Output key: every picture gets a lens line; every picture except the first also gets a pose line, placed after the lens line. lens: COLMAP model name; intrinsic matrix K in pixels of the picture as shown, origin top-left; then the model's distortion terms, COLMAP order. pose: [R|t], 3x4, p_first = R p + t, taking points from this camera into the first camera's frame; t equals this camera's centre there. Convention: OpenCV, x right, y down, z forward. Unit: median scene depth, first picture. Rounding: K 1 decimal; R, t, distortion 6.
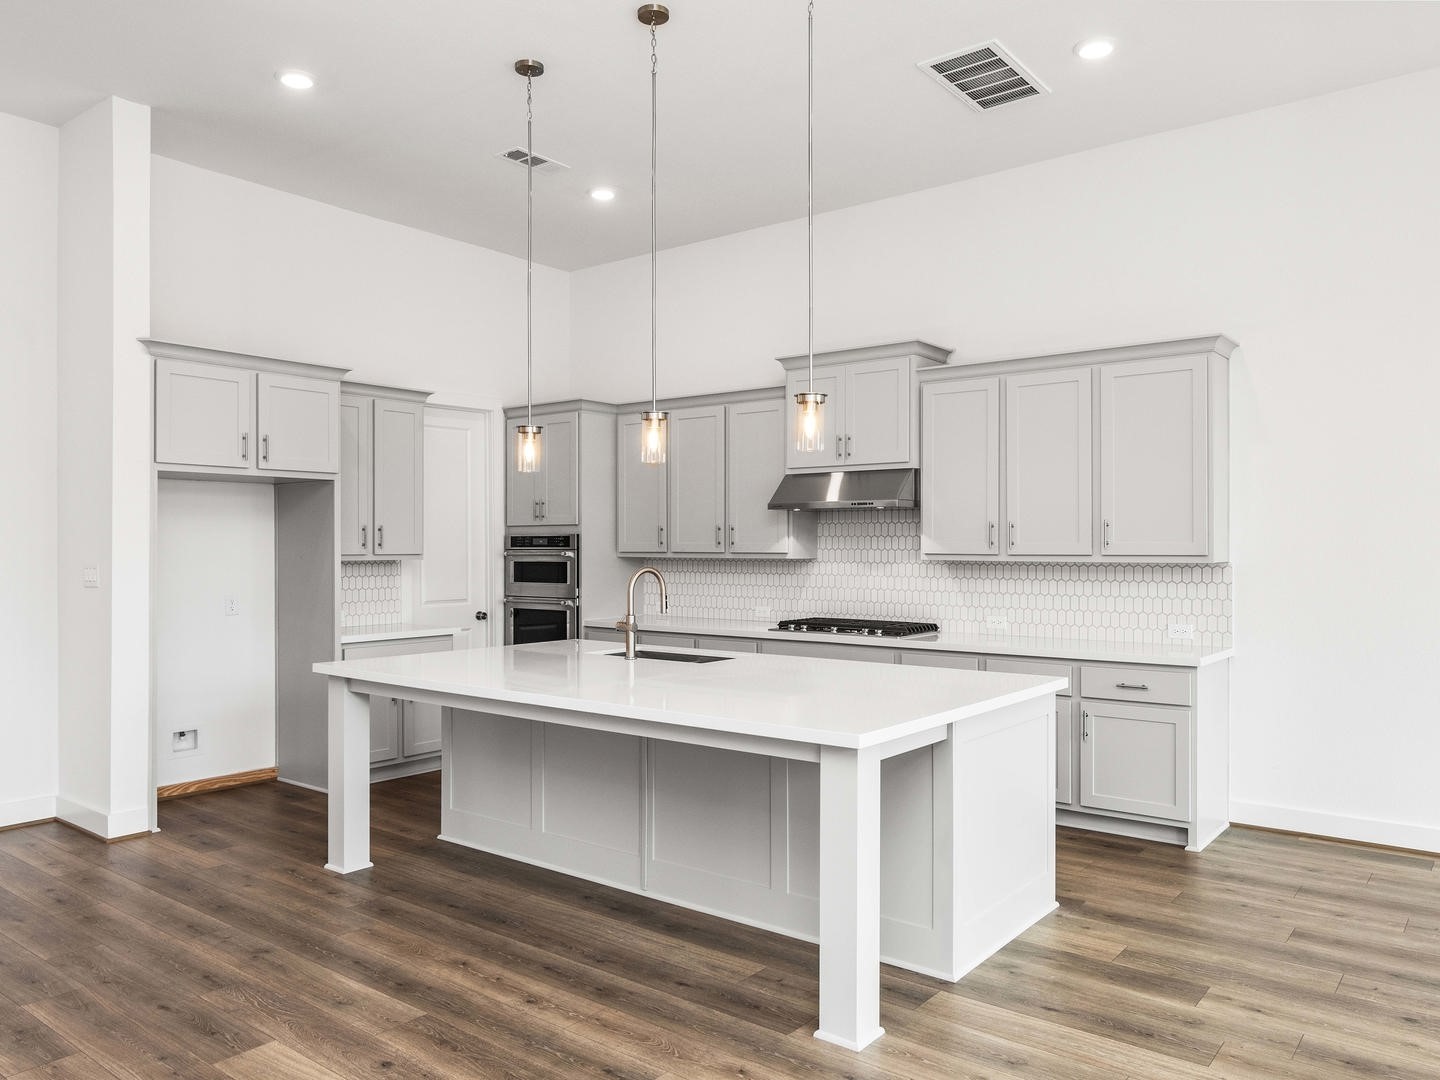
lens RADIAL K [[1041.3, 0, 719.9], [0, 1041.3, 547.8], [0, 0, 1]] dist [0.001400, -0.001951]
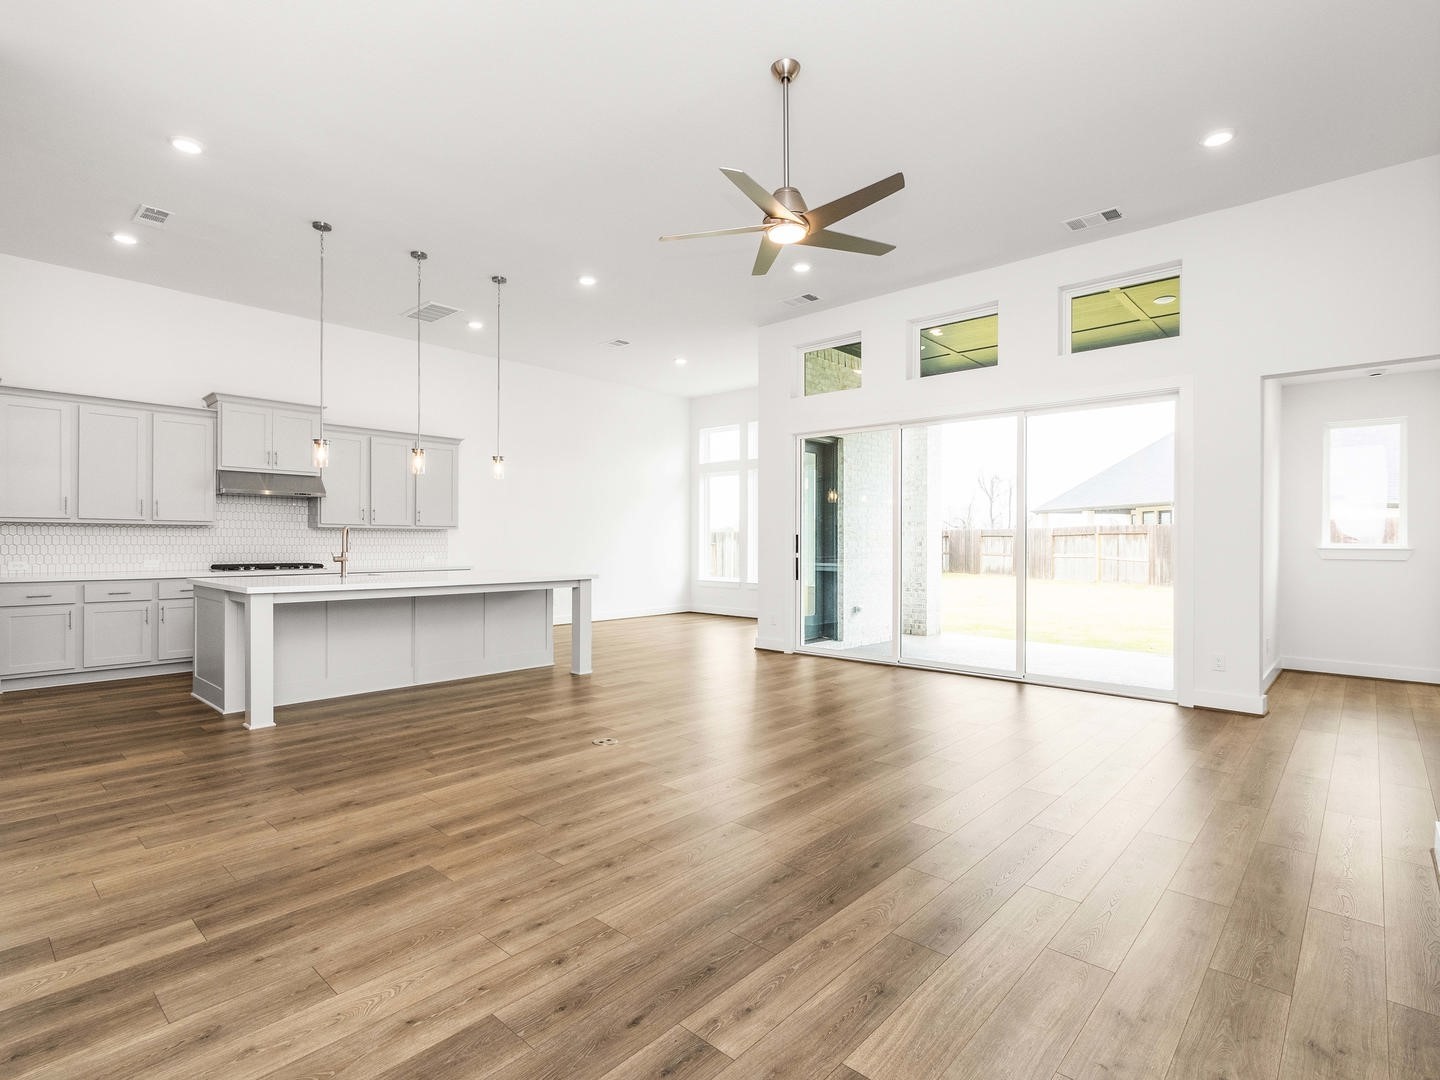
lens RADIAL K [[721.9, 0, 711.2], [0, 721.9, 540.5], [0, 0, 1]] dist [0.003021, -0.000328]
pose [[0.076361, 0.002758, 0.997076, -1.120820], [-0.003020, 0.999992, -0.002535, 0.040345], [-0.997076, -0.002817, 0.076369, 0.247403]]
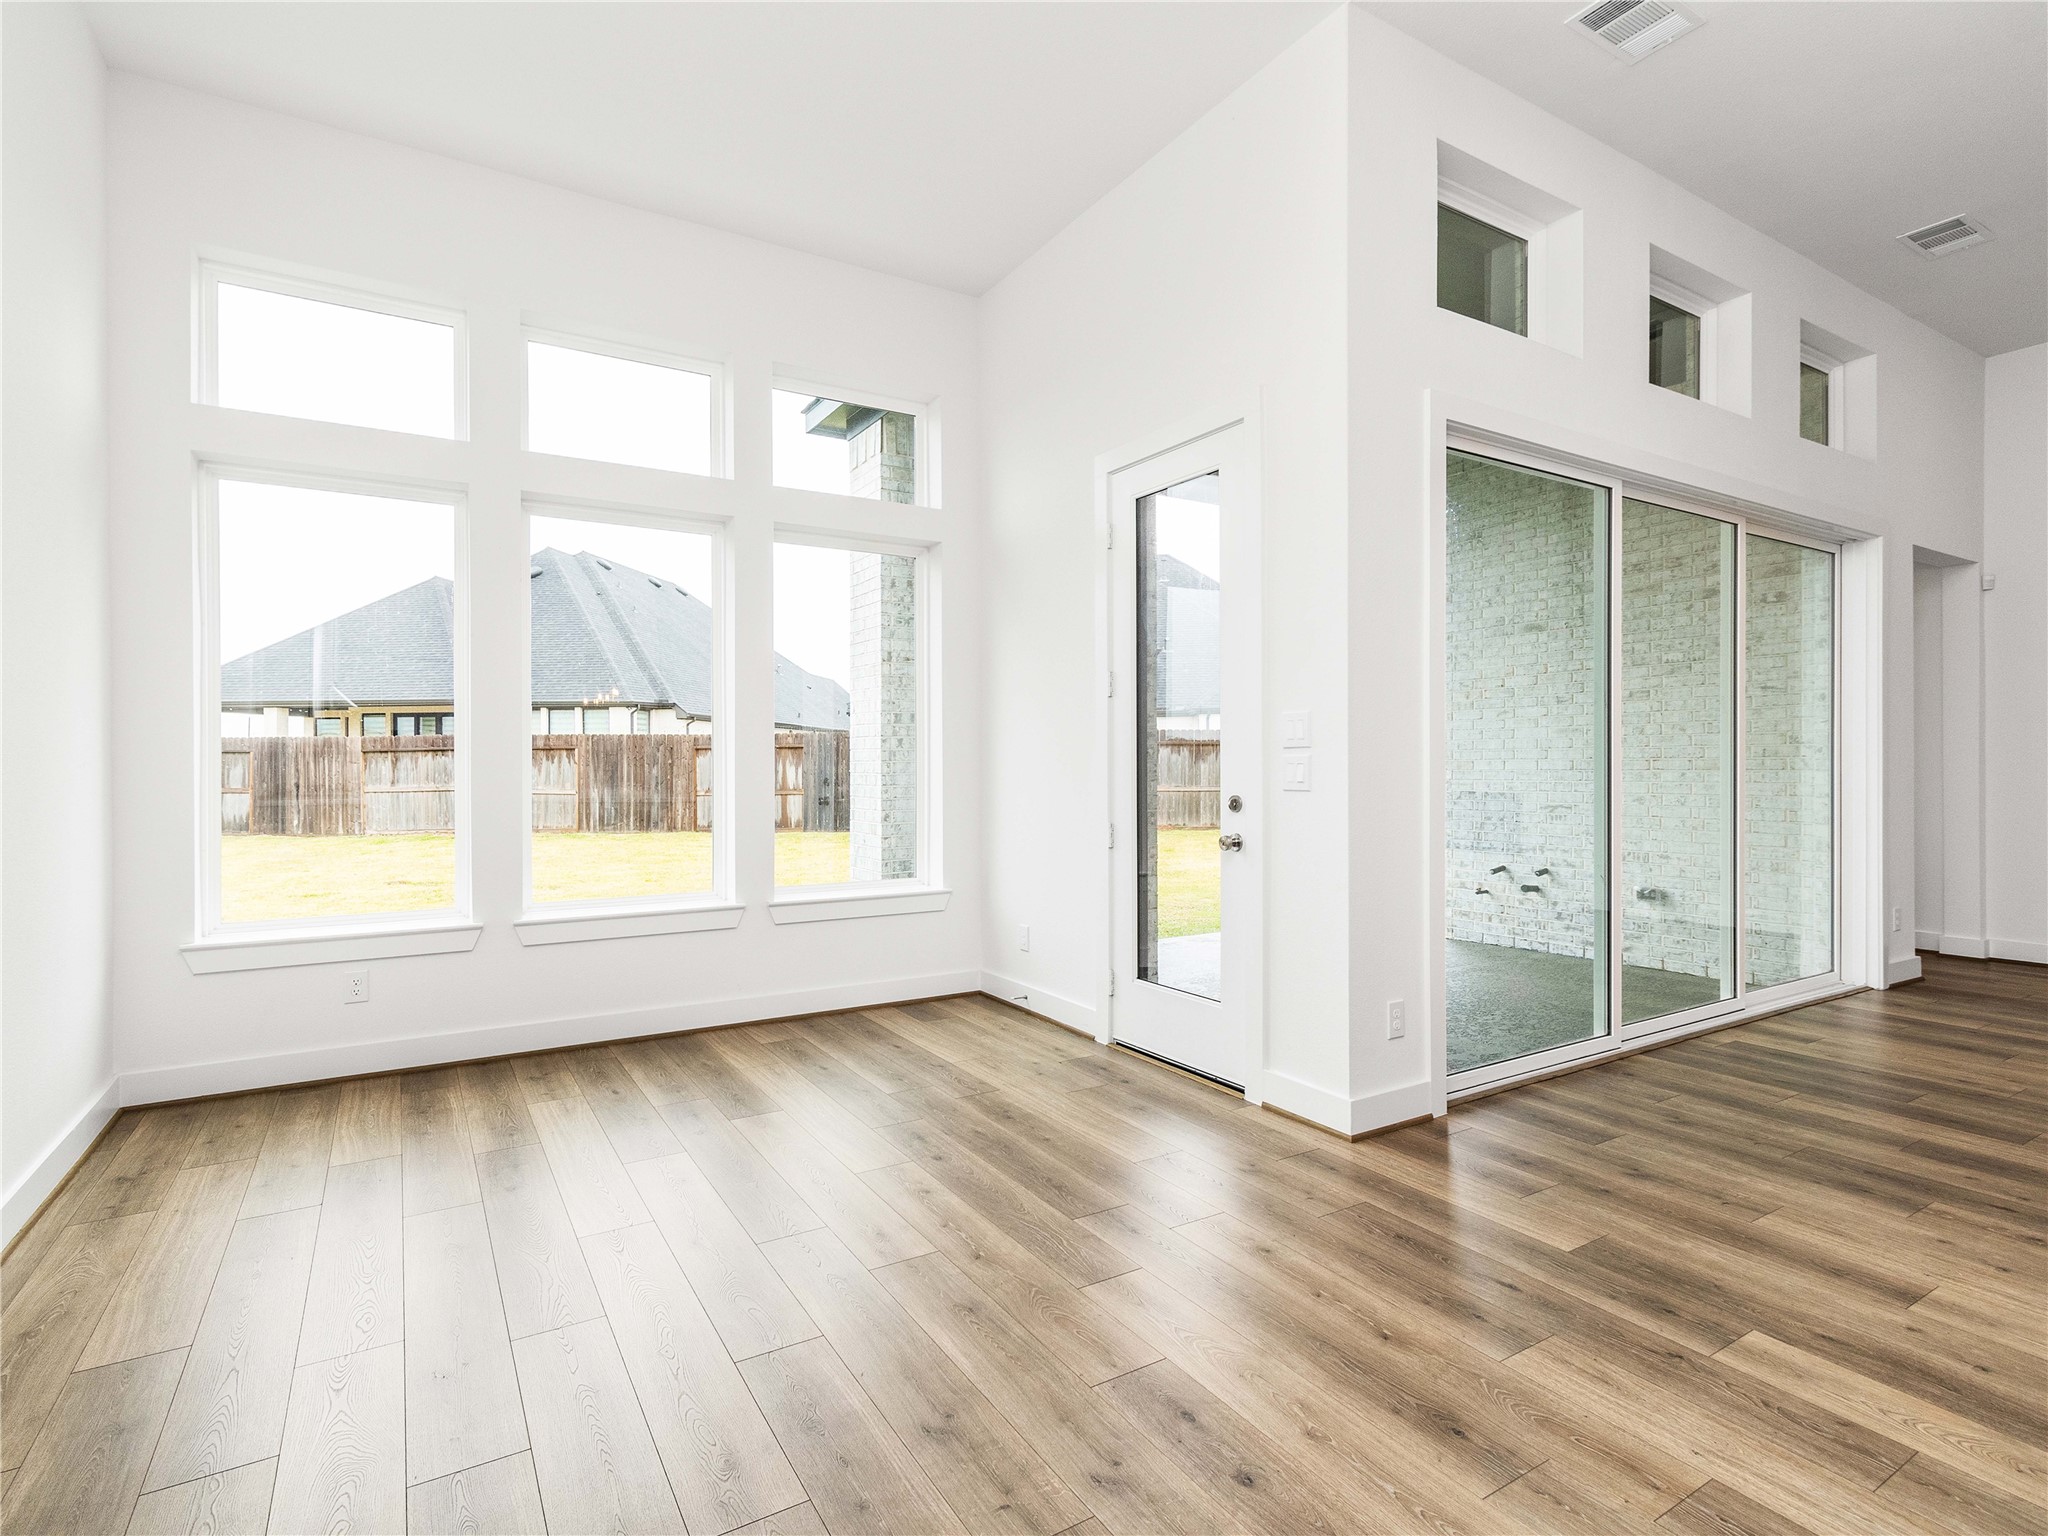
lens RADIAL K [[1026.6, 0, 1023.3], [0, 1026.6, 758.3], [0, 0, 1]] dist [0.003021, -0.000328]
pose [[-0.939017, 0.006703, 0.343805, 0.331320], [0.005602, 0.999976, -0.004195, 0.039407], [-0.343825, -0.002013, -0.939032, 0.886067]]
